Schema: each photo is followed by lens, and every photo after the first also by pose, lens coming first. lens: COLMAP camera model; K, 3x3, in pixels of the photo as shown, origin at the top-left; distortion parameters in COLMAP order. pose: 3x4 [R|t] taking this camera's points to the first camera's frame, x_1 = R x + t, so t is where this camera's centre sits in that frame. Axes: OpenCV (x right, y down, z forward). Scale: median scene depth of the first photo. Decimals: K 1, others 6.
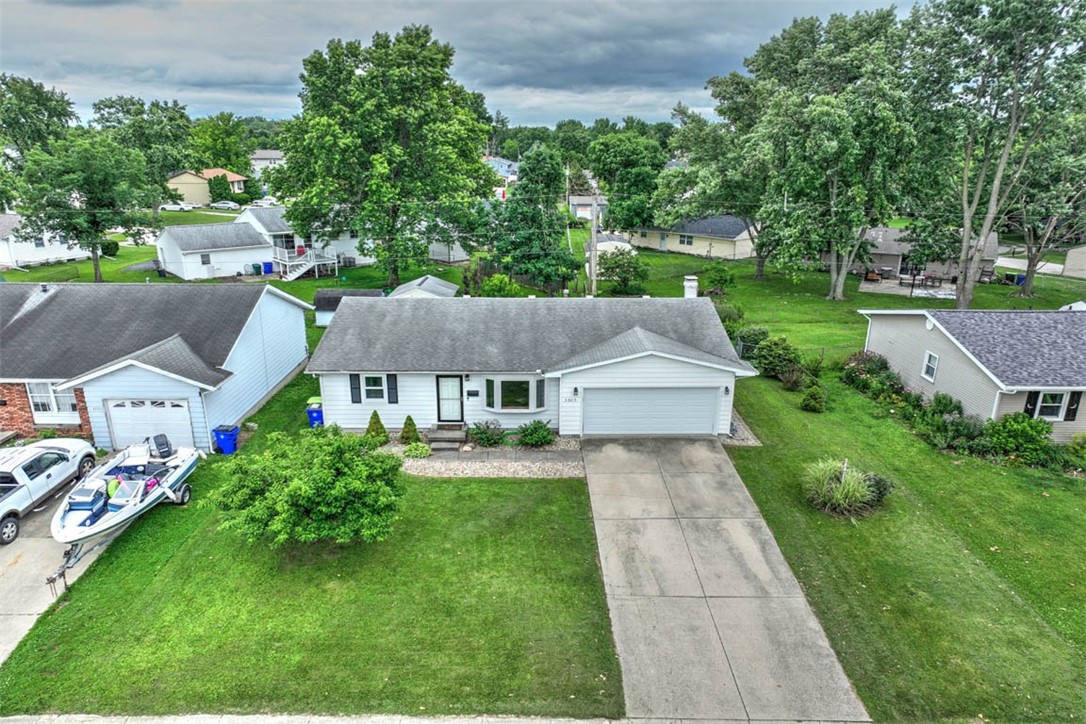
lens RADIAL K [[736.6, 0, 553.1], [0, 736.6, 406.7], [0, 0, 1]] dist [0.008177, 0.005025]
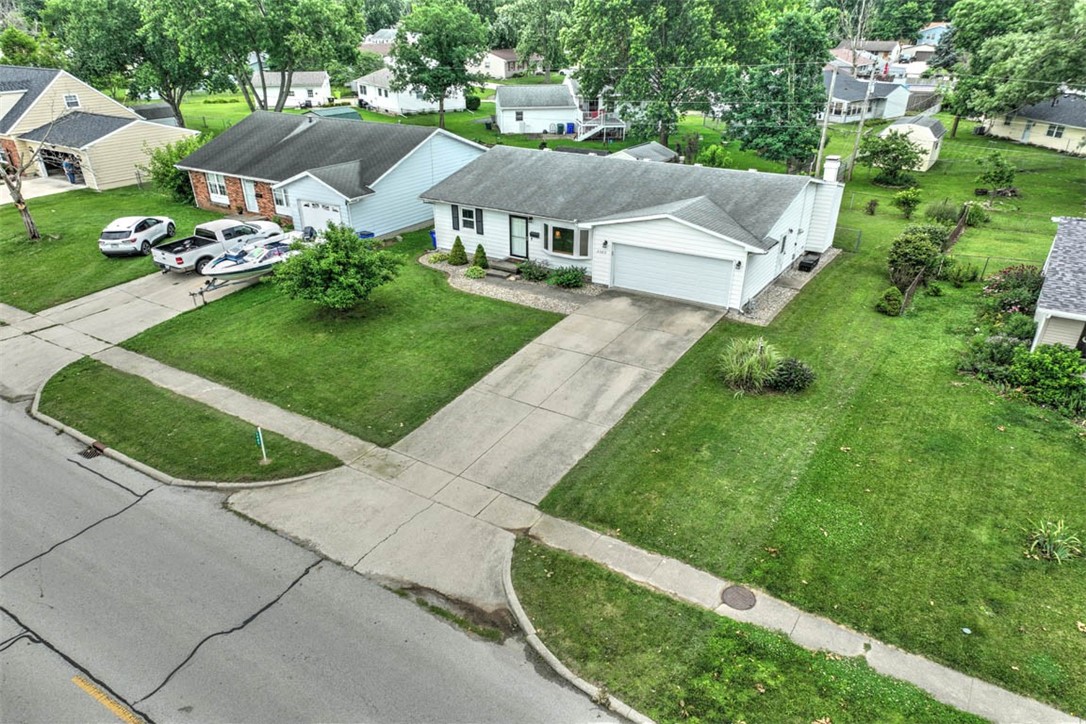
lens RADIAL K [[707.4, 0, 547.7], [0, 707.4, 421.6], [0, 0, 1]] dist [0.006435, 0.002840]
pose [[0.852719, 0.258957, -0.453665, 0.502595], [-0.171480, 0.959114, 0.225155, 0.010207], [0.493422, -0.114200, 0.862261, -0.000069]]
